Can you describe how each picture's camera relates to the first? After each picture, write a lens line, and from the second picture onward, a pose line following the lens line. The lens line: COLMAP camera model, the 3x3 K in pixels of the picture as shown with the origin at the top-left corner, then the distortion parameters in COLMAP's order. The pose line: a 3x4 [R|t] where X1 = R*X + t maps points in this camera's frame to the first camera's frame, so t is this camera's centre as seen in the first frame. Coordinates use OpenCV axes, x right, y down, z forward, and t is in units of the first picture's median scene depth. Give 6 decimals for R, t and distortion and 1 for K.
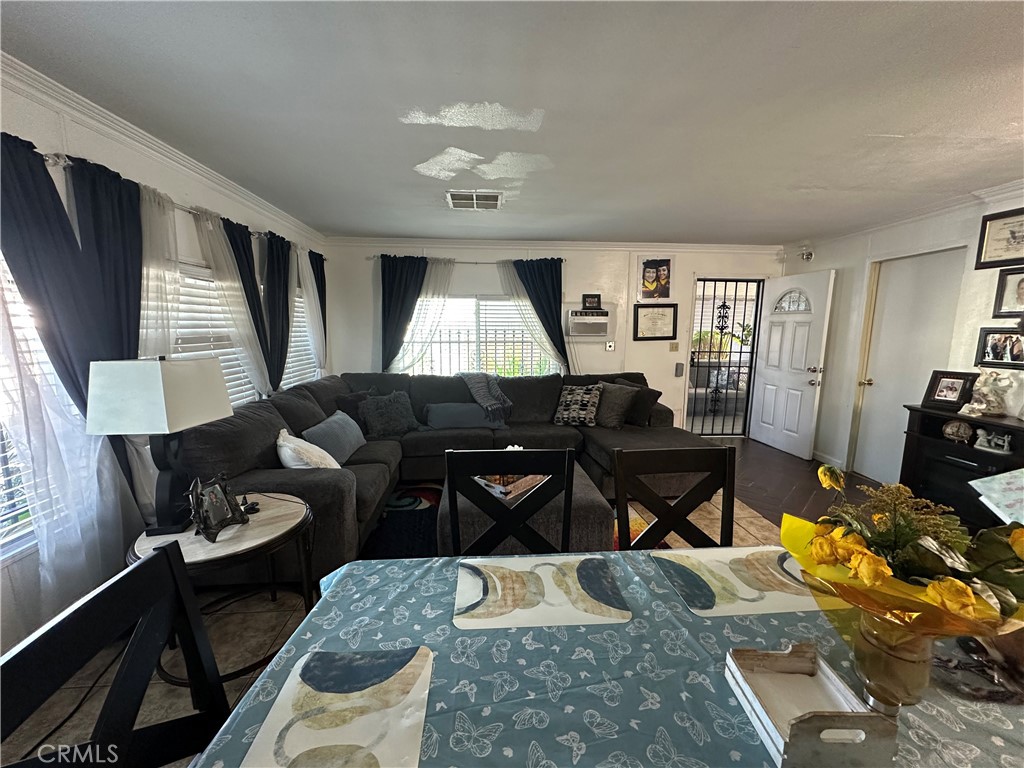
lens RADIAL K [[406.1, 0, 514.2], [0, 406.1, 383.4], [0, 0, 1]] dist [-0.007332, 0.001829]
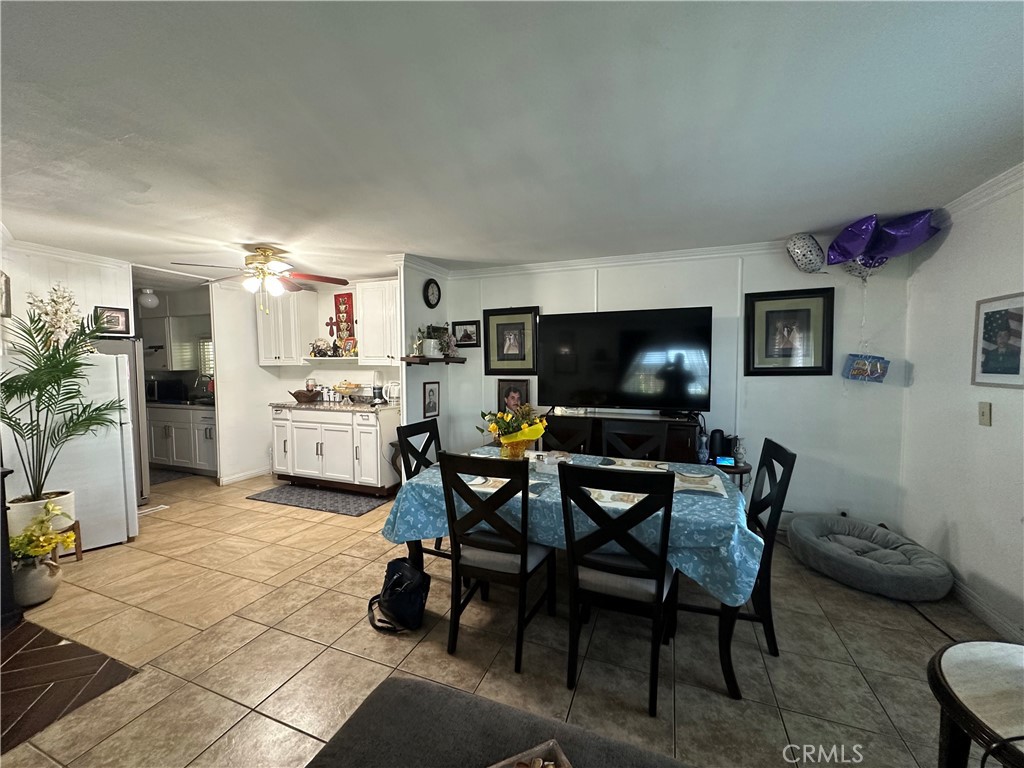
lens RADIAL K [[406.1, 0, 513.3], [0, 406.1, 385.8], [0, 0, 1]] dist [-0.007332, 0.001829]
pose [[-0.896024, -0.025485, 0.443273, -0.167483], [0.066583, 0.979350, 0.190894, -0.196266], [-0.438984, 0.200560, -0.875824, 1.352576]]
